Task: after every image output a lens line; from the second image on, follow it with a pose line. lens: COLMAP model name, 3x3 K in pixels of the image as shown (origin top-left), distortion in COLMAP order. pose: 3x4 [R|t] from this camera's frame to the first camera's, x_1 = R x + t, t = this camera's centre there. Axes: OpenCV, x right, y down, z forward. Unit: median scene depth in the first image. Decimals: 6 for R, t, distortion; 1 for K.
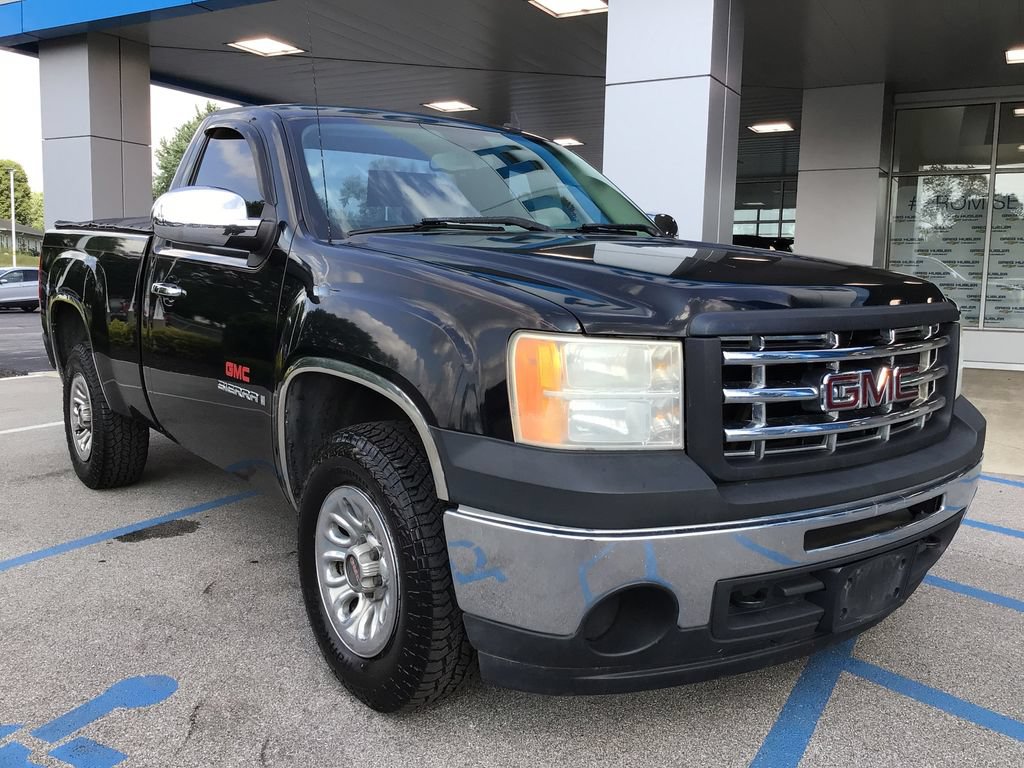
lens RADIAL K [[915.3, 0, 512.1], [0, 915.3, 380.7], [0, 0, 1]] dist [0.128267, -0.232590]
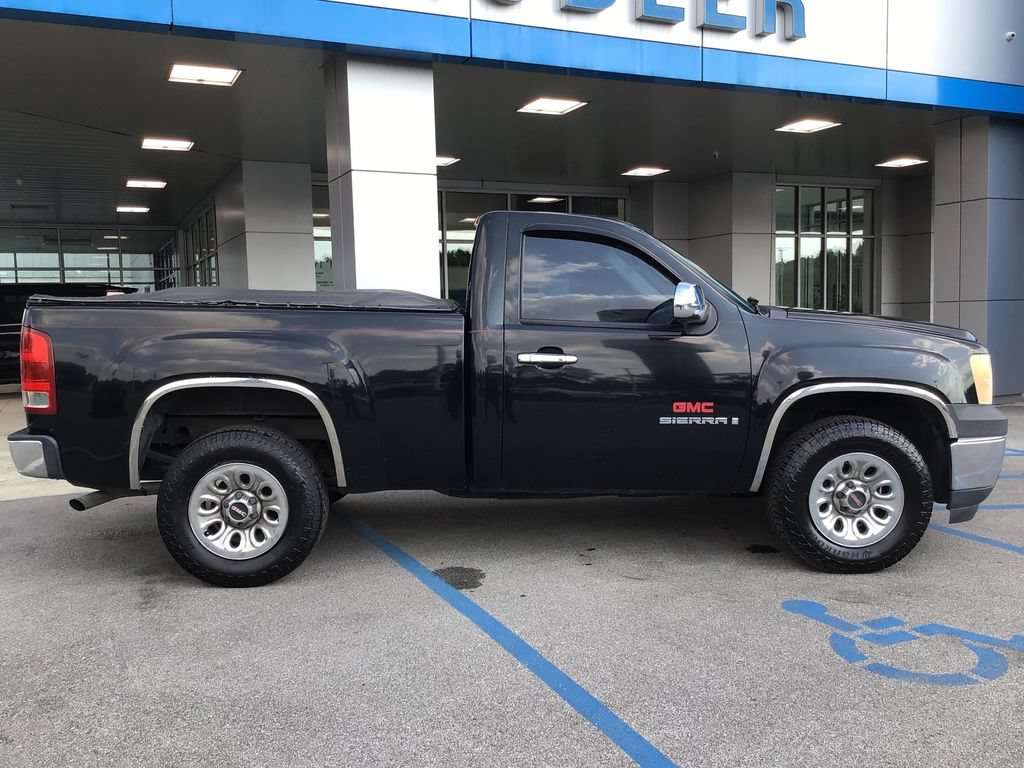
lens RADIAL K [[915.3, 0, 512.1], [0, 915.3, 380.7], [0, 0, 1]] dist [0.128267, -0.232590]
pose [[0.580932, -0.091600, 0.808781, -2.210812], [0.125118, 0.991887, 0.022469, -0.161235], [-0.804278, 0.088140, 0.587680, 0.518116]]
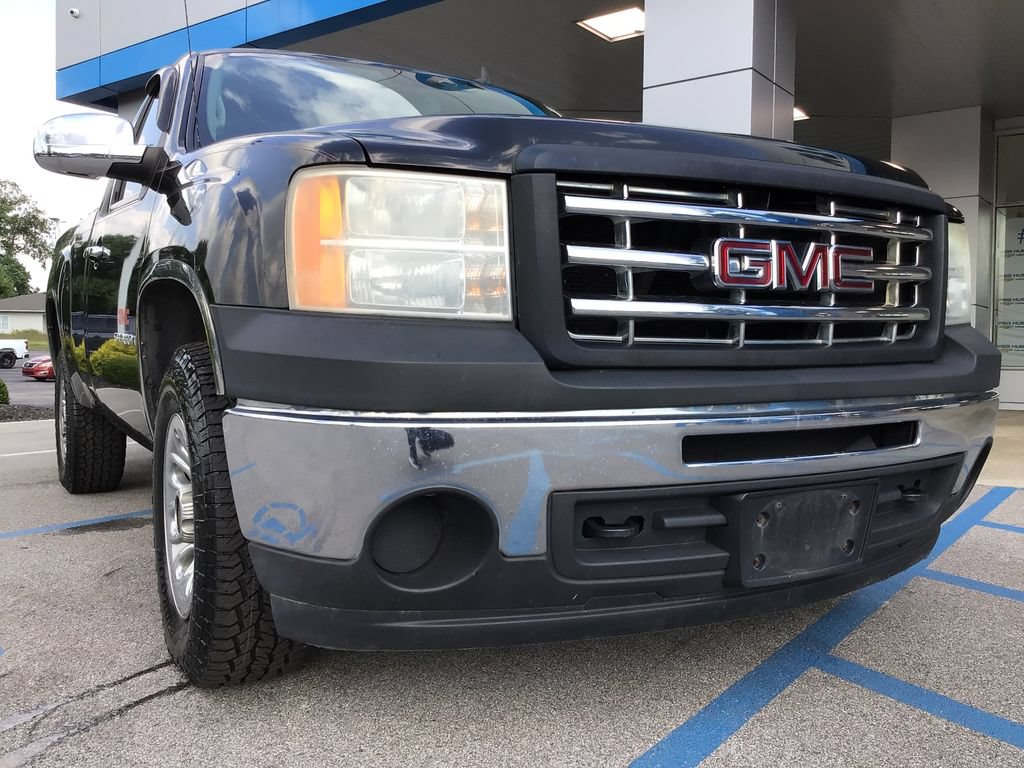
lens RADIAL K [[915.3, 0, 512.1], [0, 915.3, 380.7], [0, 0, 1]] dist [0.128267, -0.232590]
pose [[0.991970, -0.005947, -0.126337, 0.257992], [-0.004714, 0.996461, -0.083920, 0.171451], [0.126389, 0.083842, 0.988431, 0.226580]]
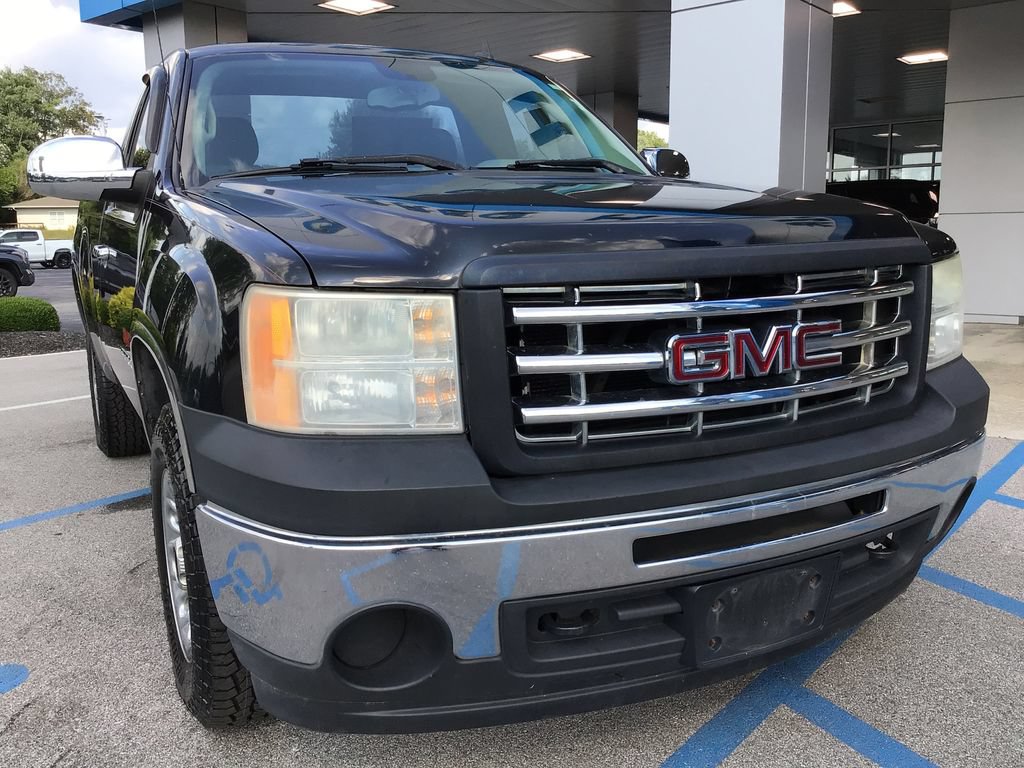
lens RADIAL K [[915.3, 0, 512.1], [0, 915.3, 380.7], [0, 0, 1]] dist [0.128267, -0.232590]
pose [[0.983384, -0.001564, -0.181530, 0.336899], [0.008782, 0.999202, 0.038963, -0.000184], [0.181325, -0.039909, 0.982613, 0.223249]]
